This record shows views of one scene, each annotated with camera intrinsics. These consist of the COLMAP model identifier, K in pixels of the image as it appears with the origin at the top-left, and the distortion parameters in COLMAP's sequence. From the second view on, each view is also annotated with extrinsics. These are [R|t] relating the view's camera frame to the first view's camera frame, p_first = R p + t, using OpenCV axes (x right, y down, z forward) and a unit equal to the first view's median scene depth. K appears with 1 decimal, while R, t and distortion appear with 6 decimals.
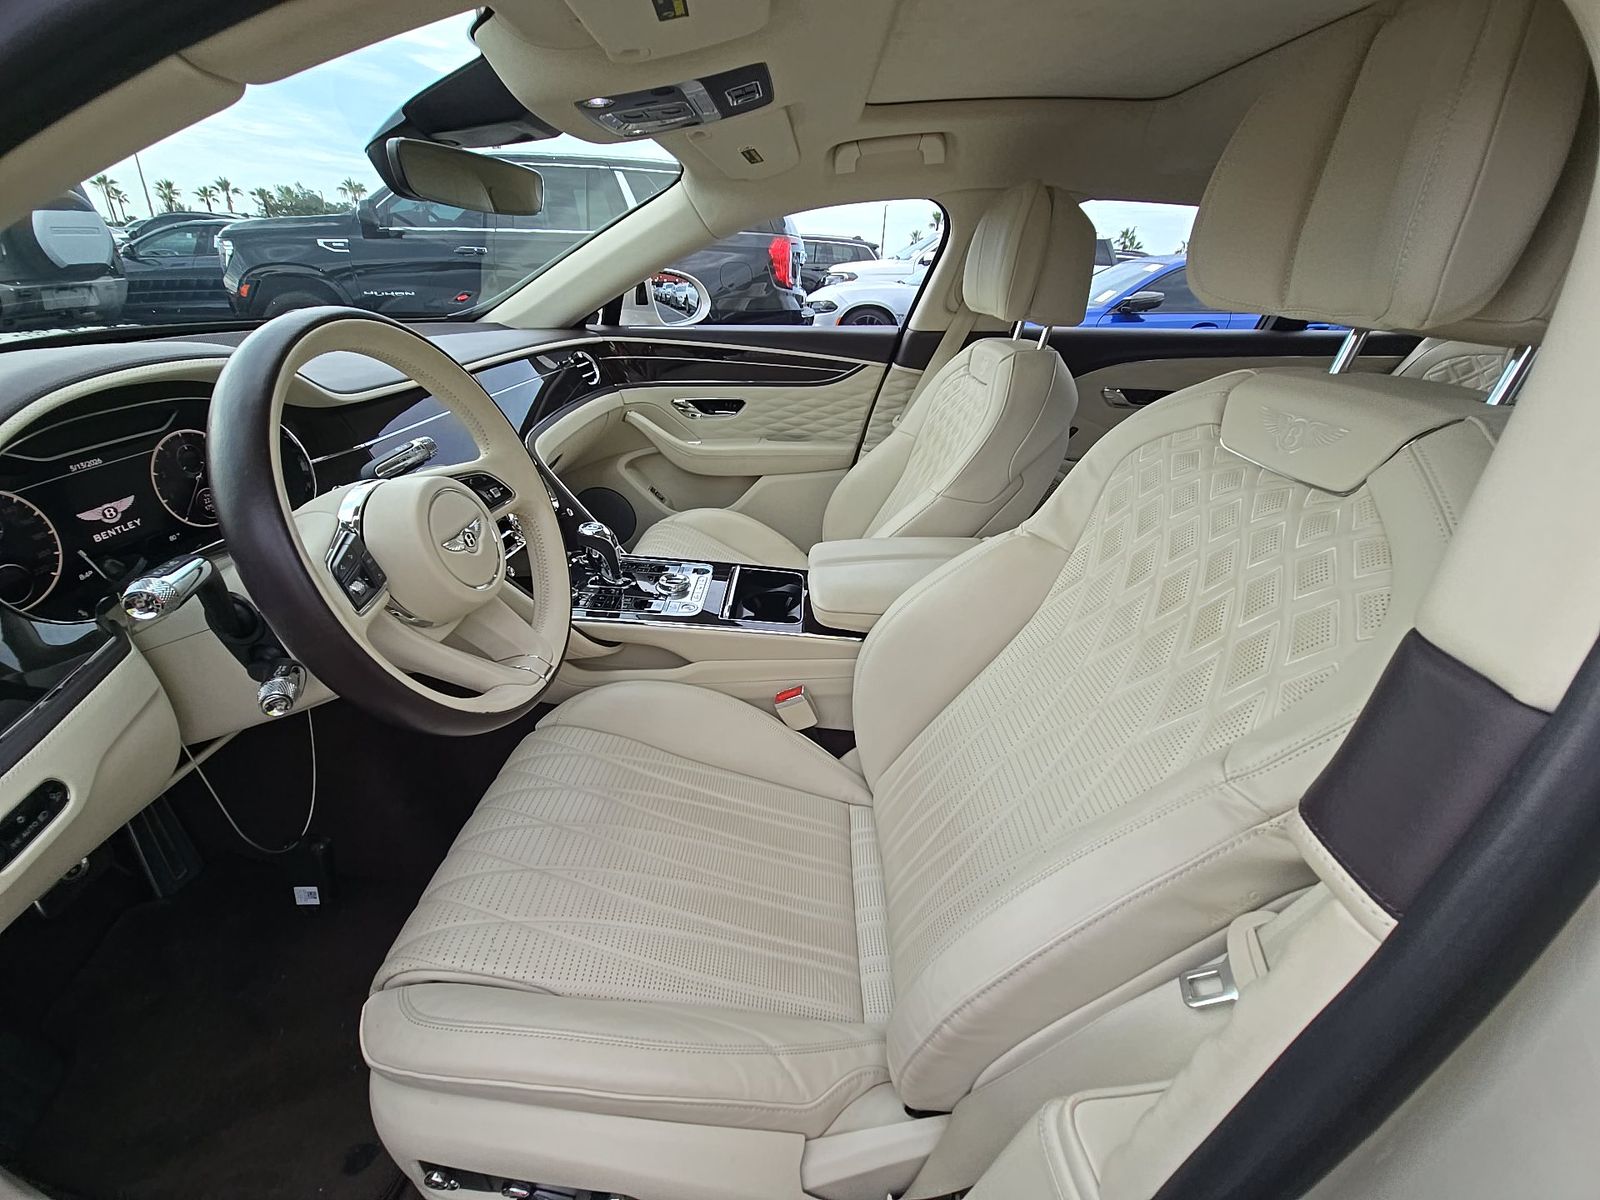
lens RADIAL K [[646.7, 0, 801.0], [0, 646.7, 586.9], [0, 0, 1]] dist [0.013059, -0.010087]
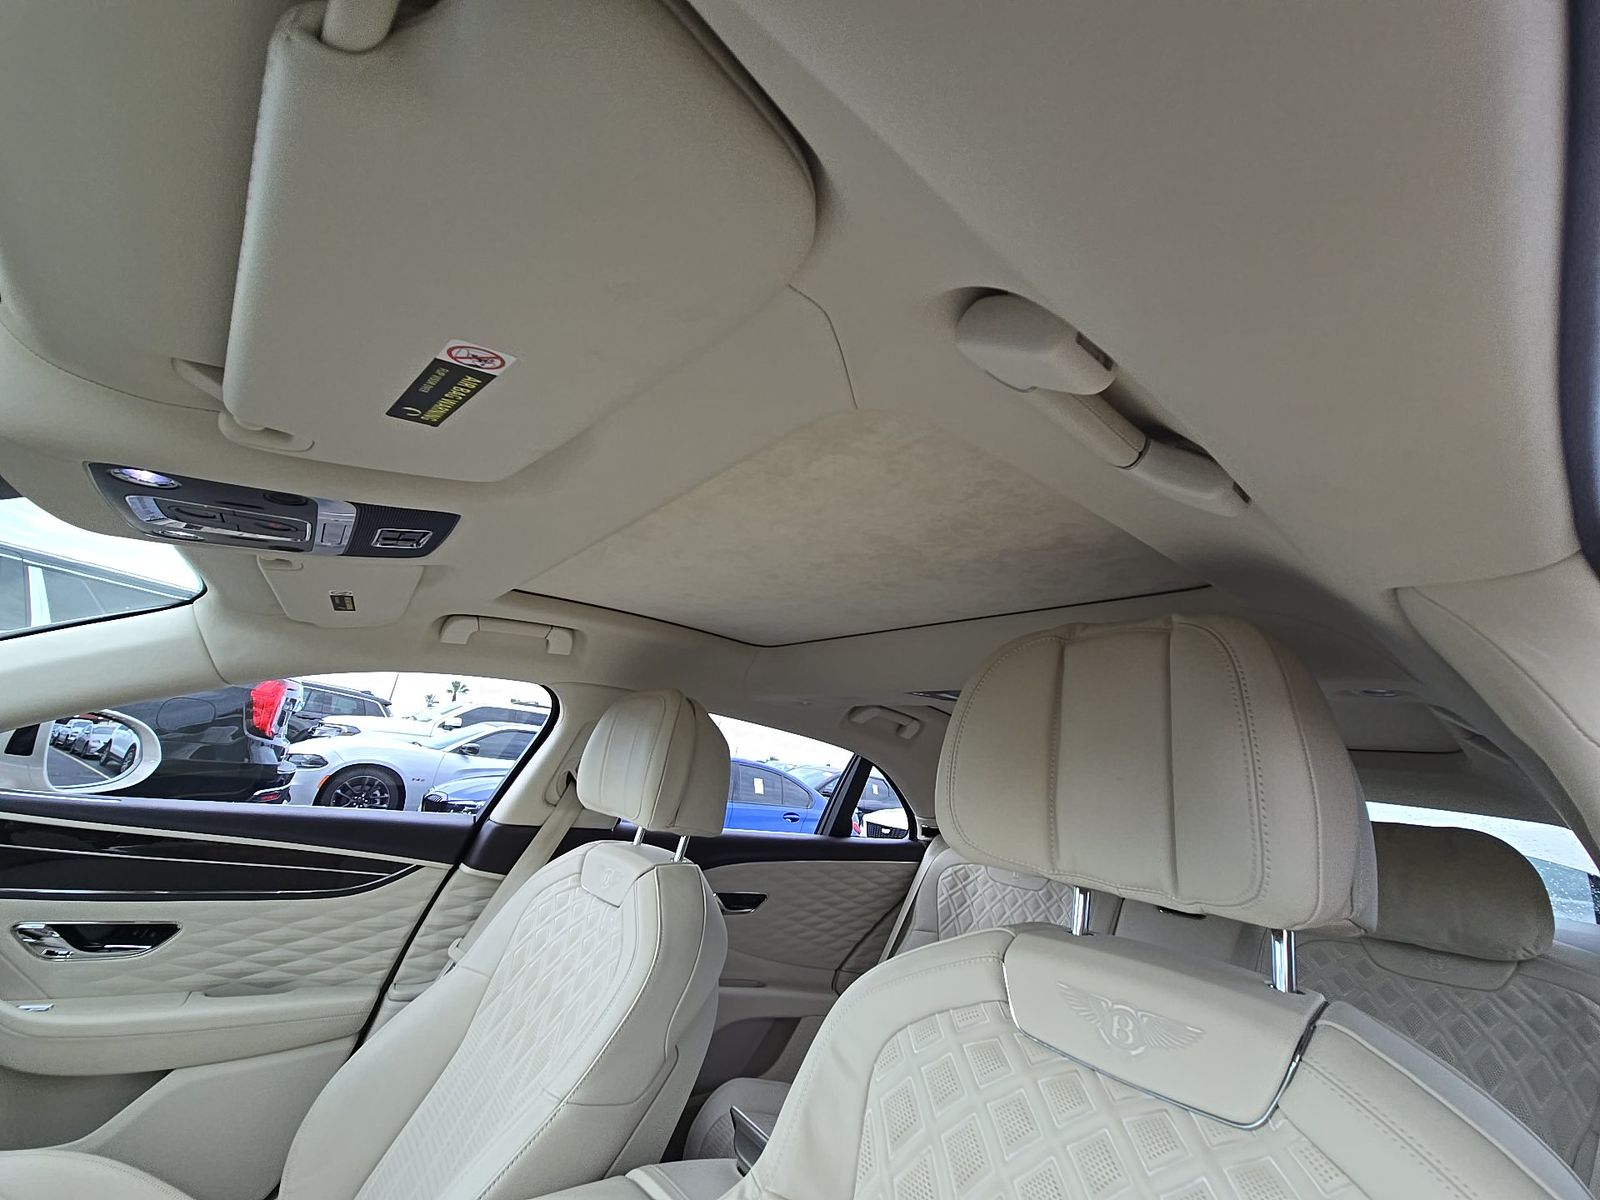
lens RADIAL K [[646.7, 0, 801.0], [0, 646.7, 586.9], [0, 0, 1]] dist [0.013059, -0.010087]
pose [[0.774555, 0.254107, 0.579219, -0.069586], [0.175893, 0.793096, -0.583147, -0.088816], [-0.607558, 0.553559, 0.569601, 0.146872]]
